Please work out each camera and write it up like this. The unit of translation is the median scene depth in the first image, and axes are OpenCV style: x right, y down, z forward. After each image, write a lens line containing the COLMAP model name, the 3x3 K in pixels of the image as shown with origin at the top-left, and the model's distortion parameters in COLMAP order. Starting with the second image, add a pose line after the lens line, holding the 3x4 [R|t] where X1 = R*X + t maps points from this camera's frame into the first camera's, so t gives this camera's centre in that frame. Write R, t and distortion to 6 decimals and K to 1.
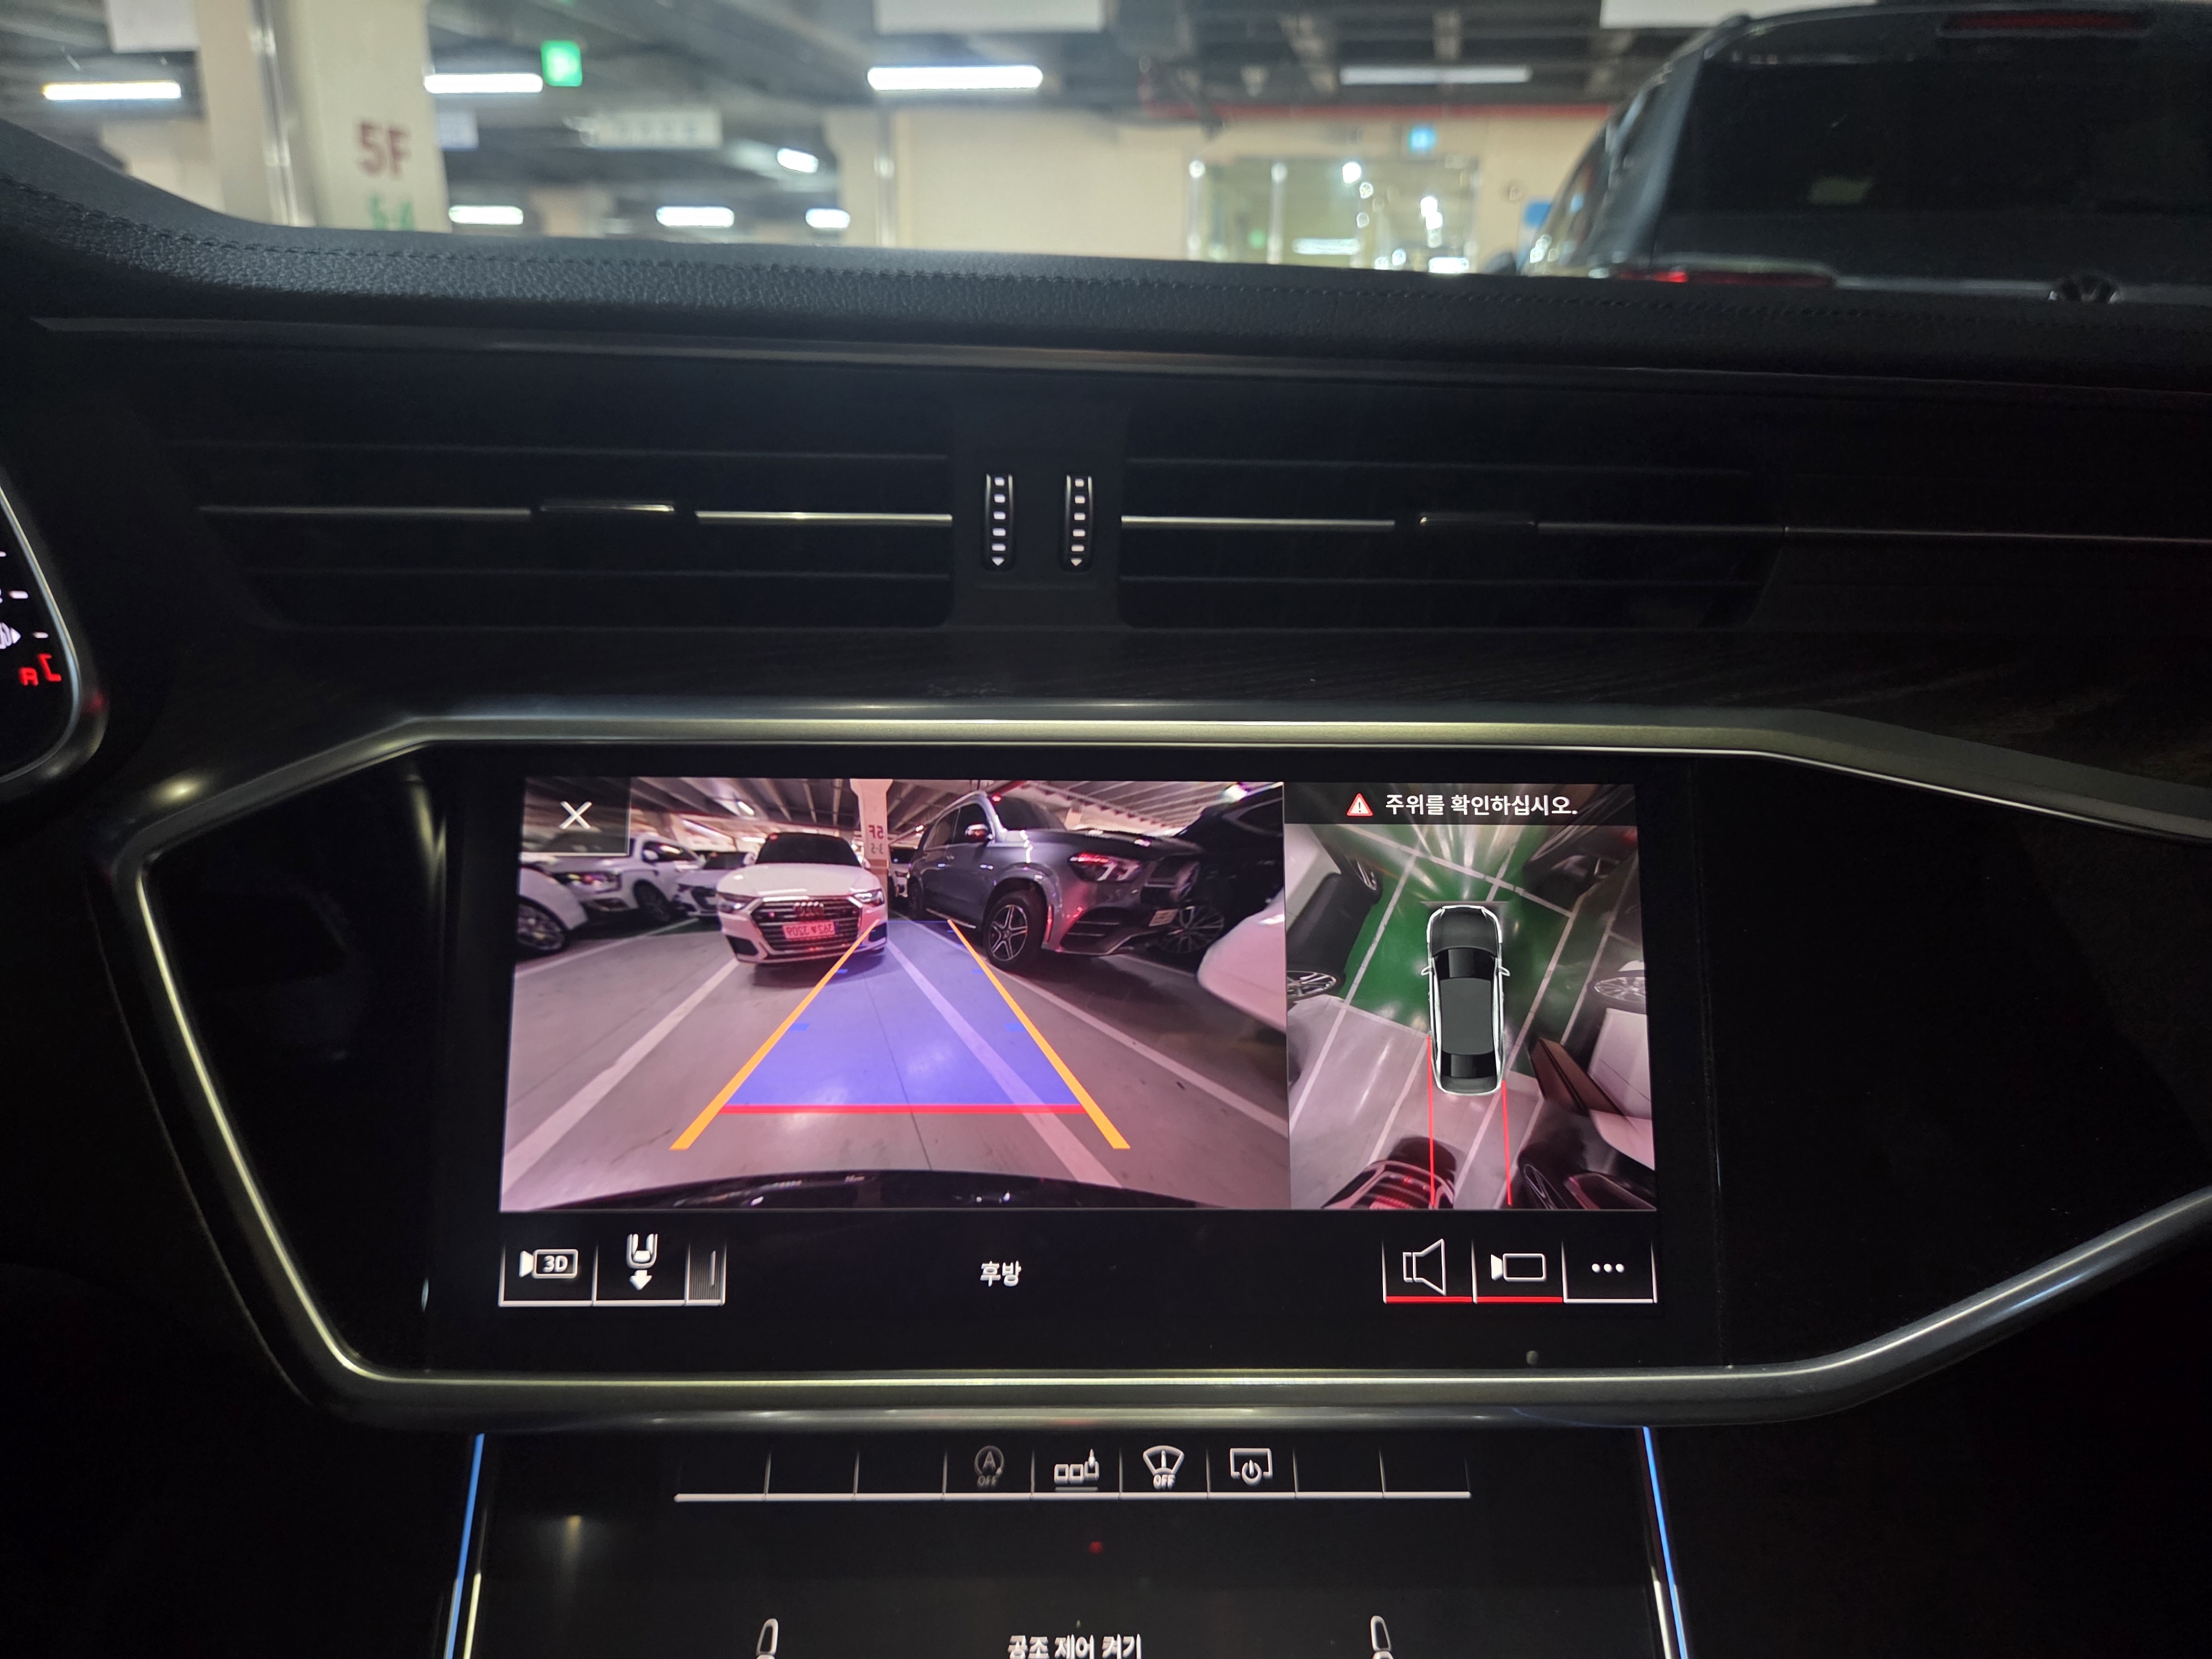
lens RADIAL K [[1488.6, 0, 1103.1], [0, 1488.6, 858.9], [0, 0, 1]] dist [0.044316, -0.042604]
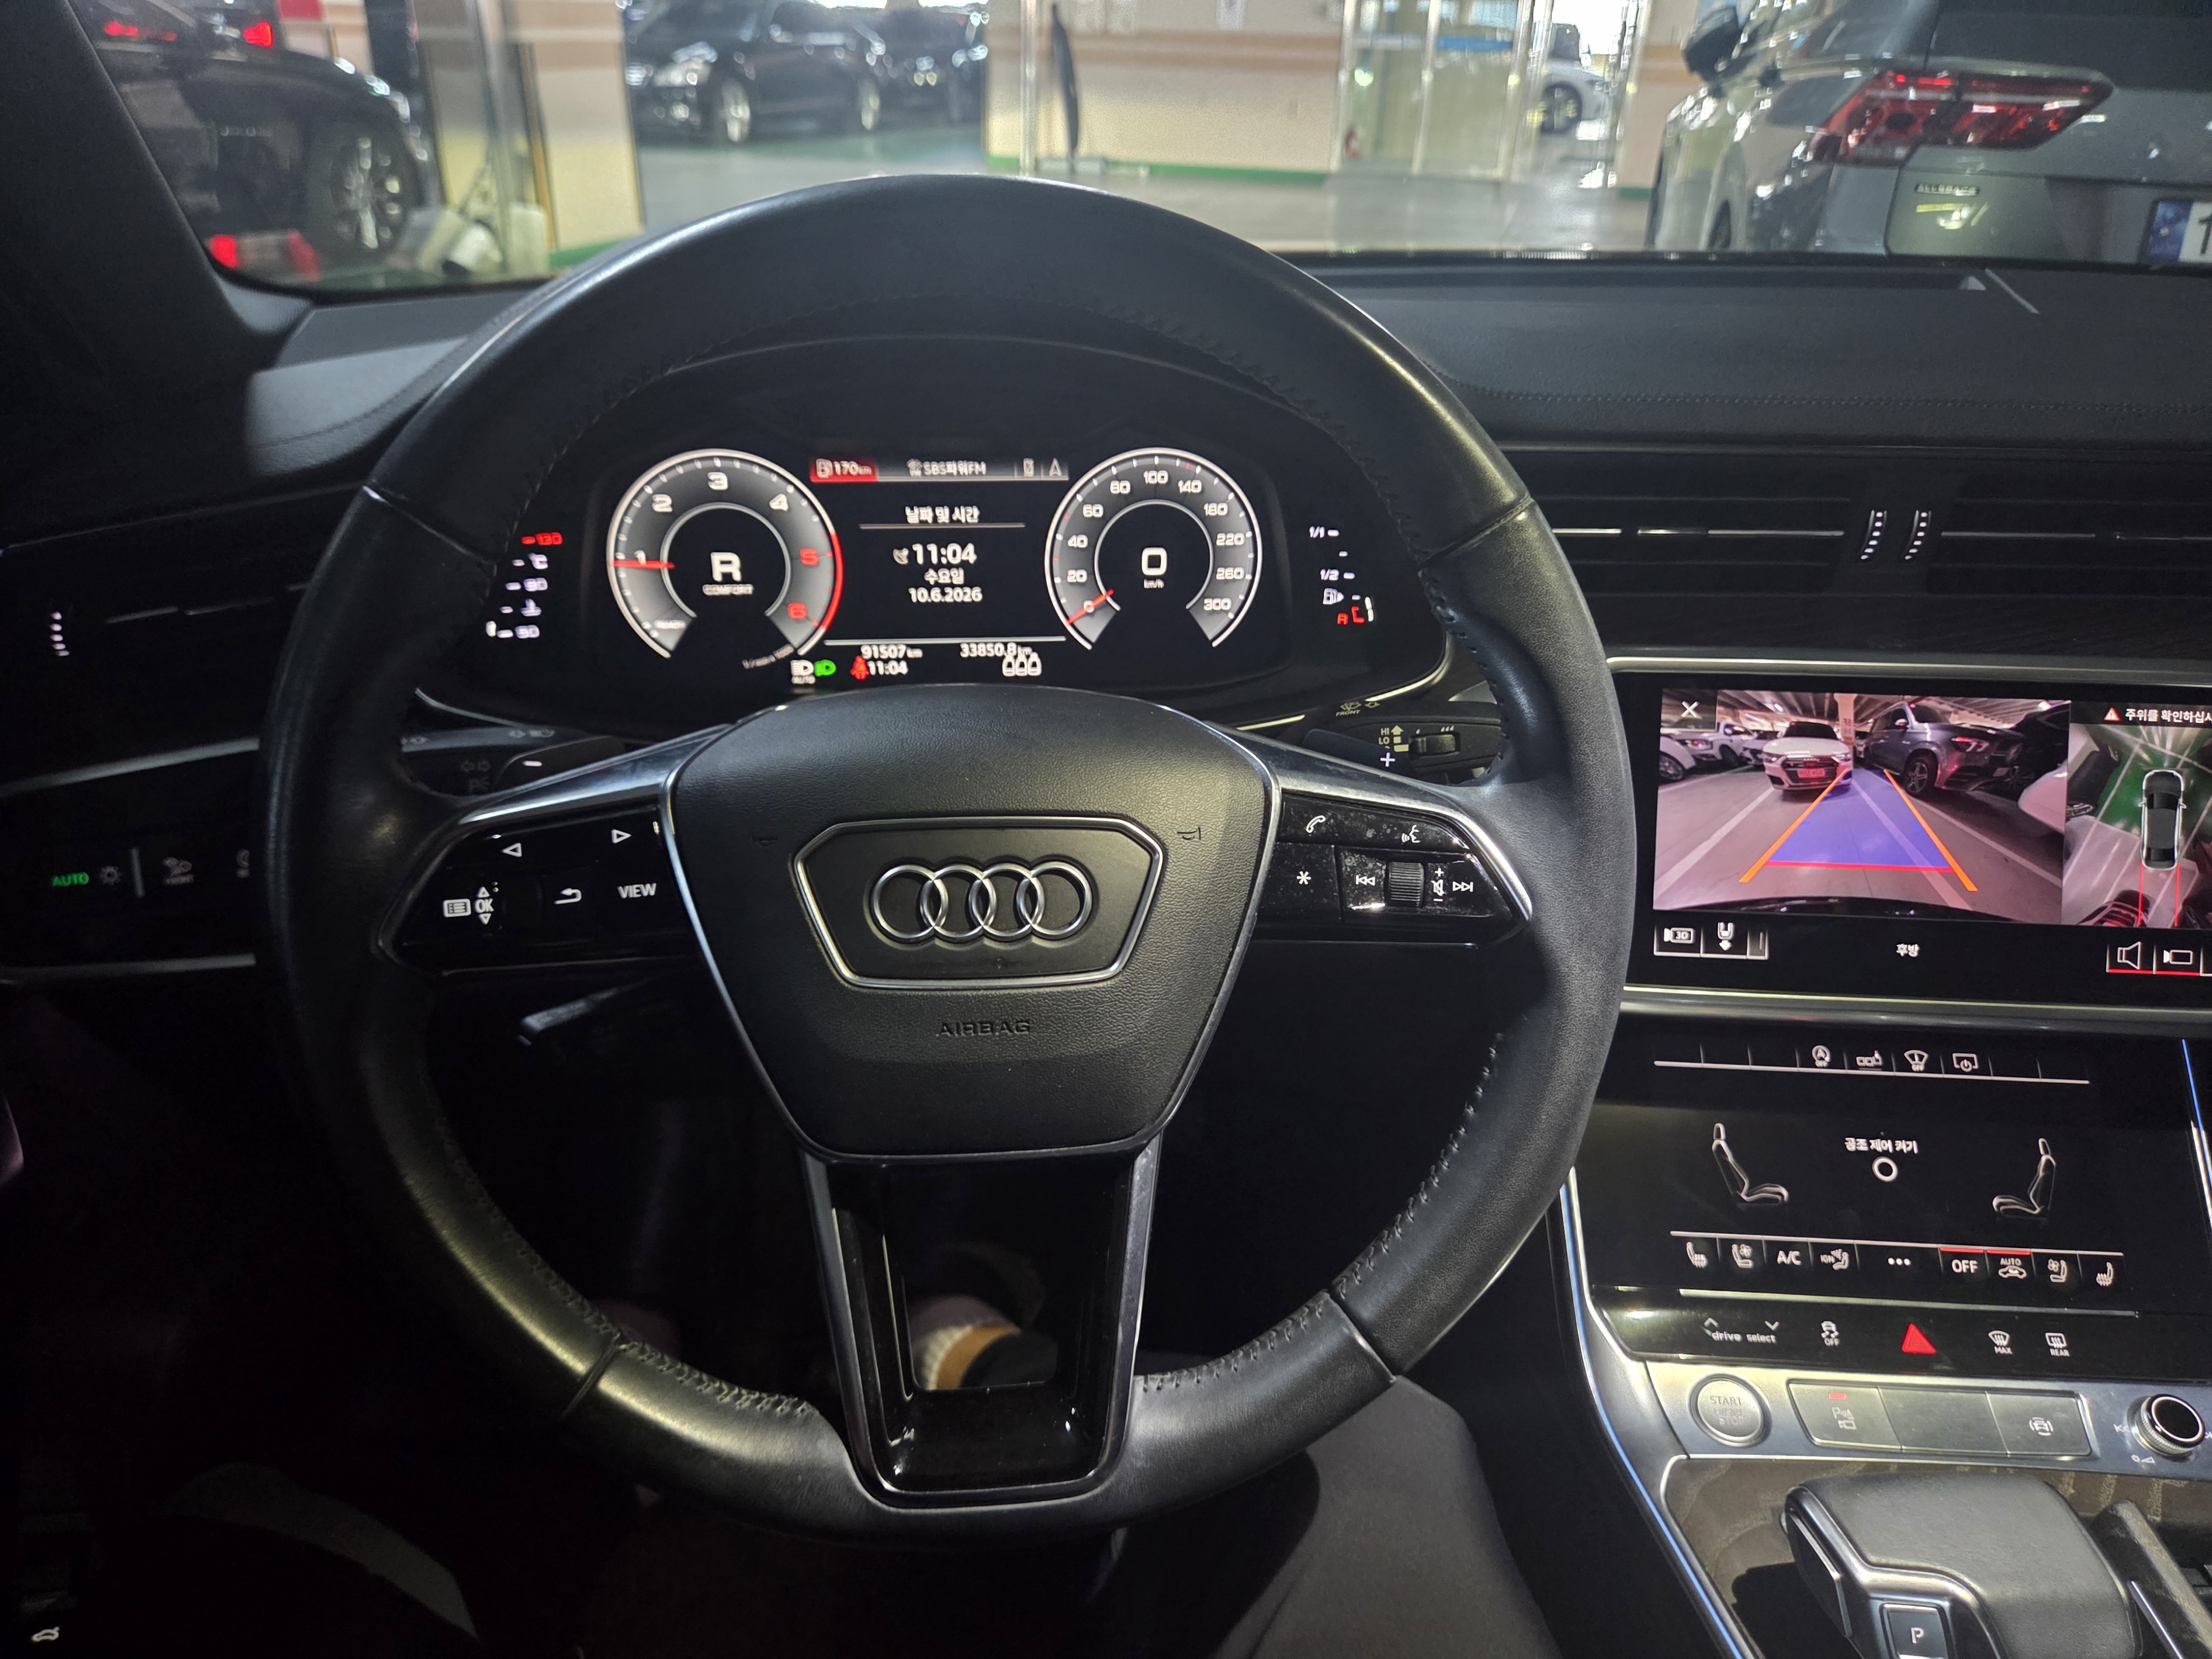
lens RADIAL K [[1482.0, 0, 1106.0], [0, 1482.0, 829.5], [0, 0, 1]] dist [0.055146, -0.056797]
pose [[0.998075, 0.034327, -0.051652, -1.007977], [-0.026416, 0.988826, 0.146715, -0.139993], [0.056111, -0.145069, 0.987829, -0.973049]]
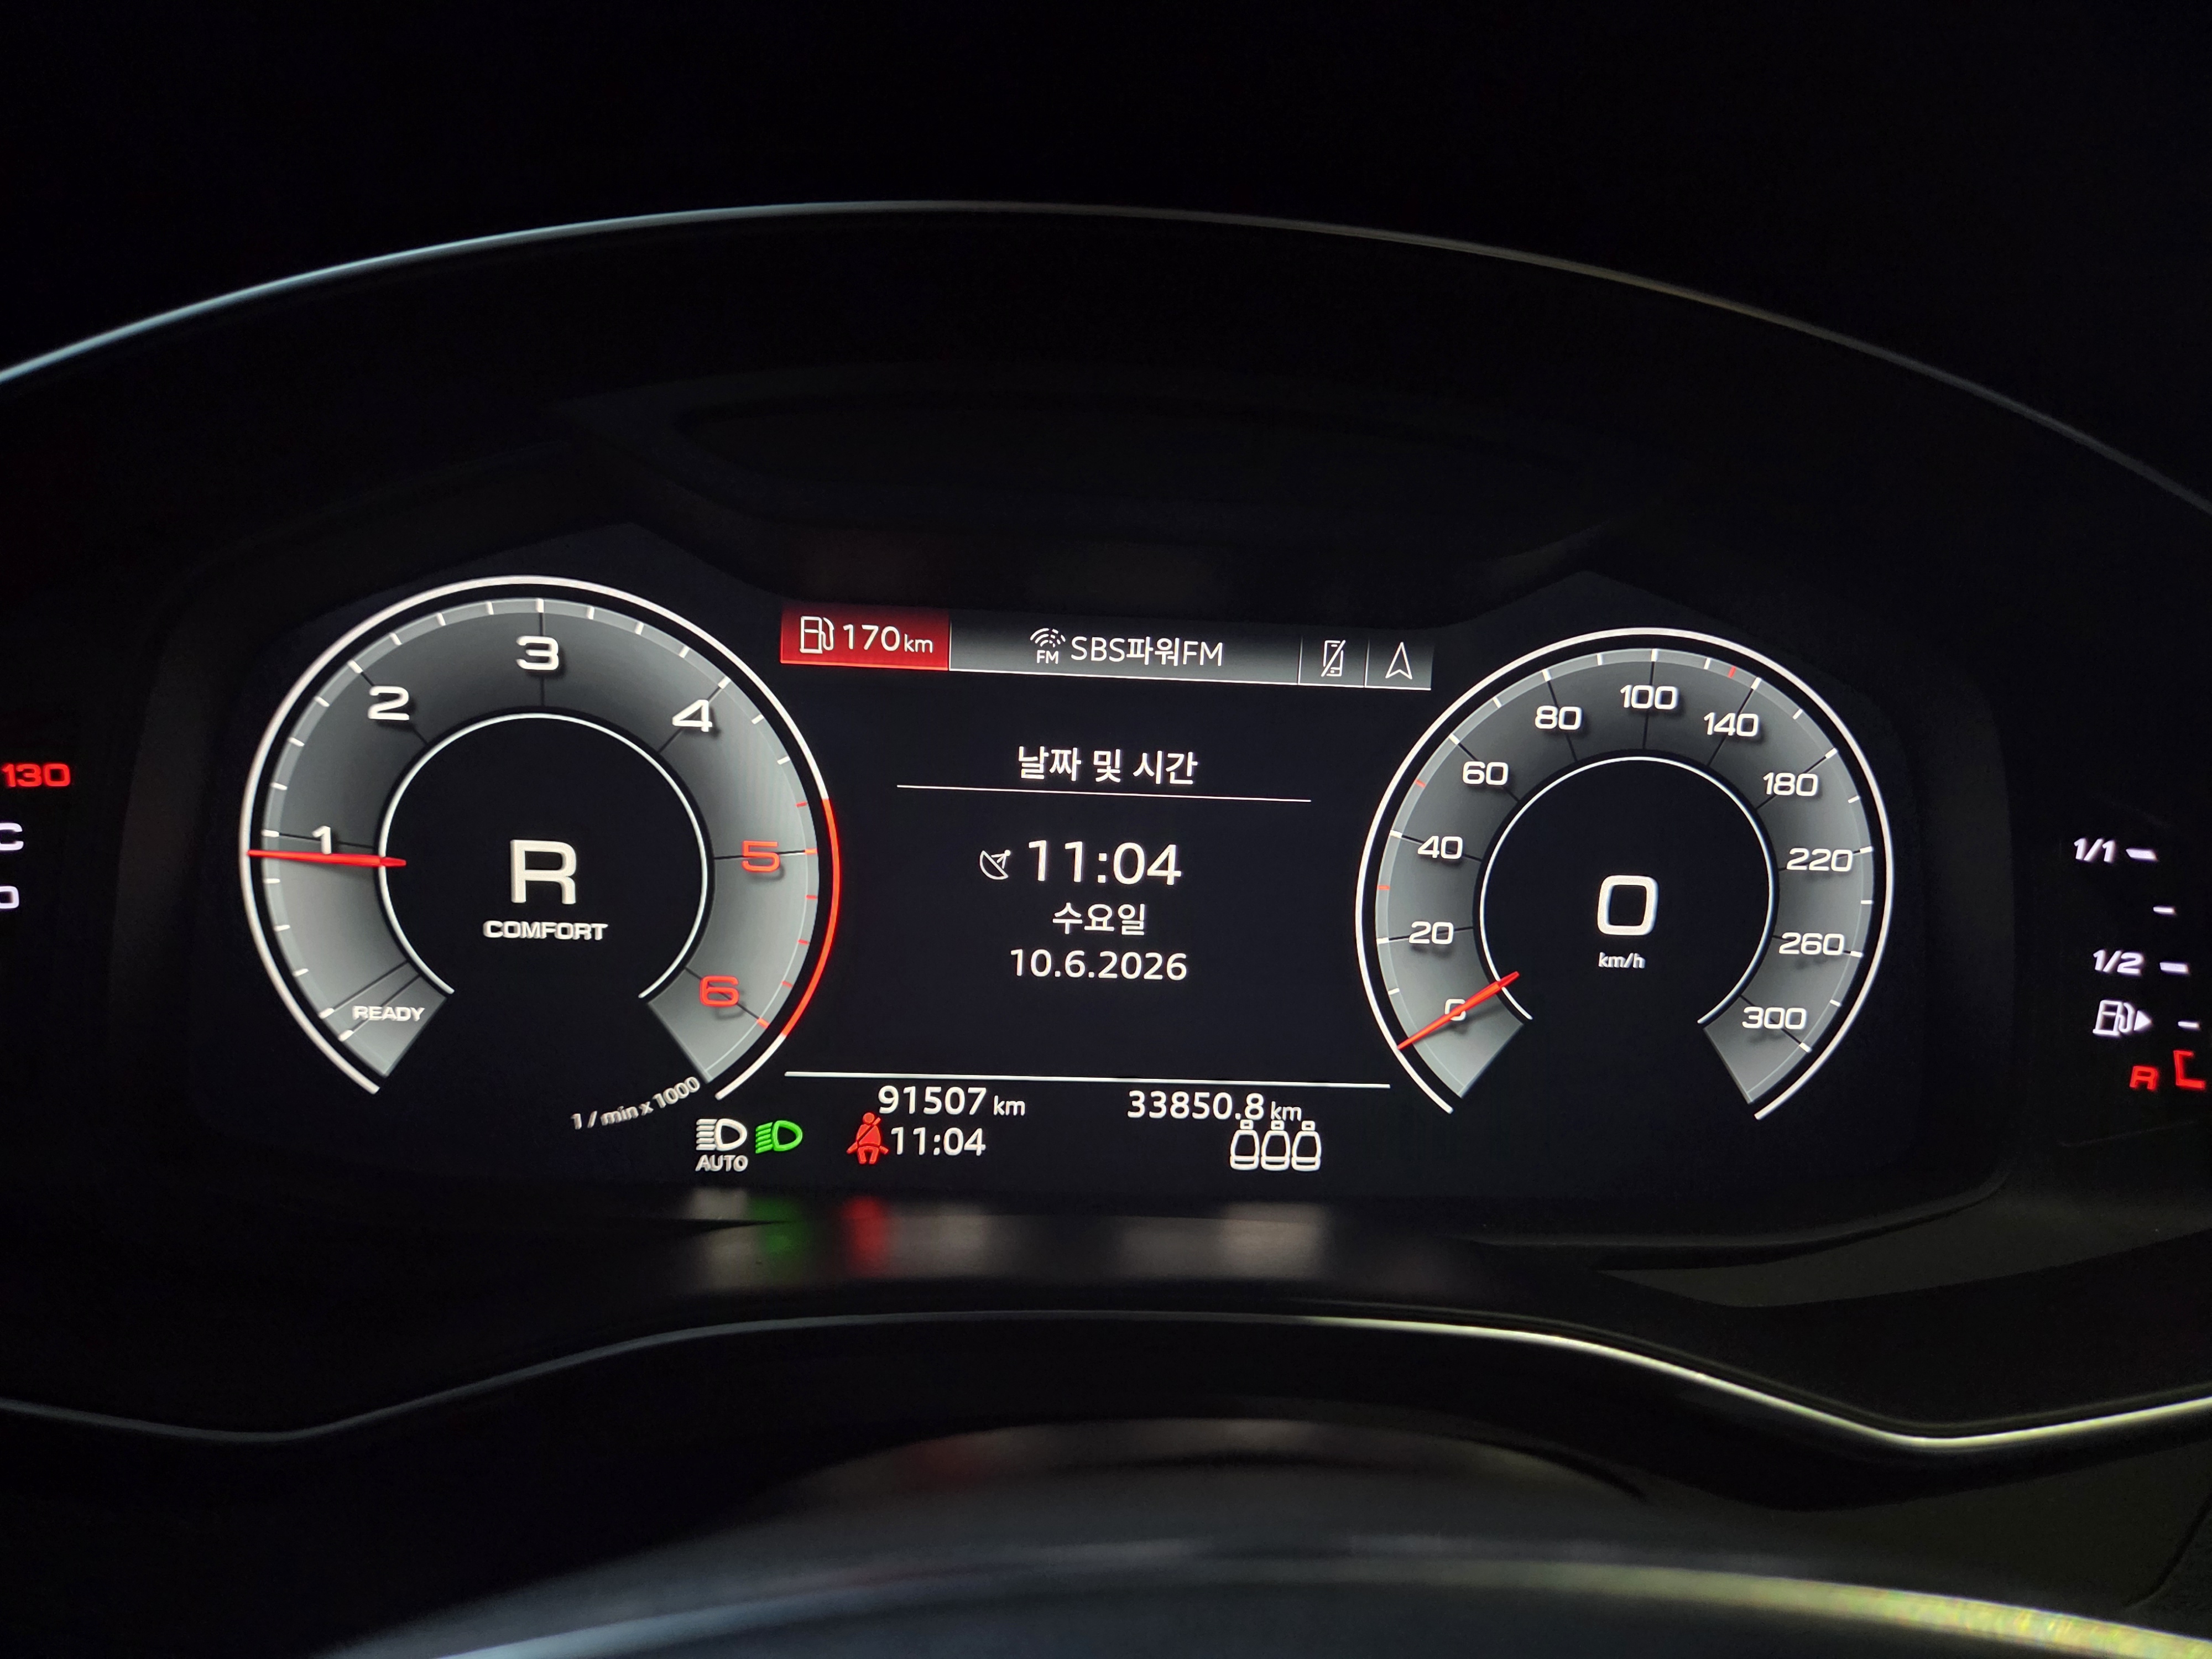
lens RADIAL K [[1488.6, 0, 1103.1], [0, 1488.6, 858.9], [0, 0, 1]] dist [0.044316, -0.042604]
pose [[0.993805, 0.067120, -0.088583, -1.276162], [-0.071601, 0.996258, -0.048406, -0.171974], [0.085002, 0.054449, 0.994892, 0.279222]]
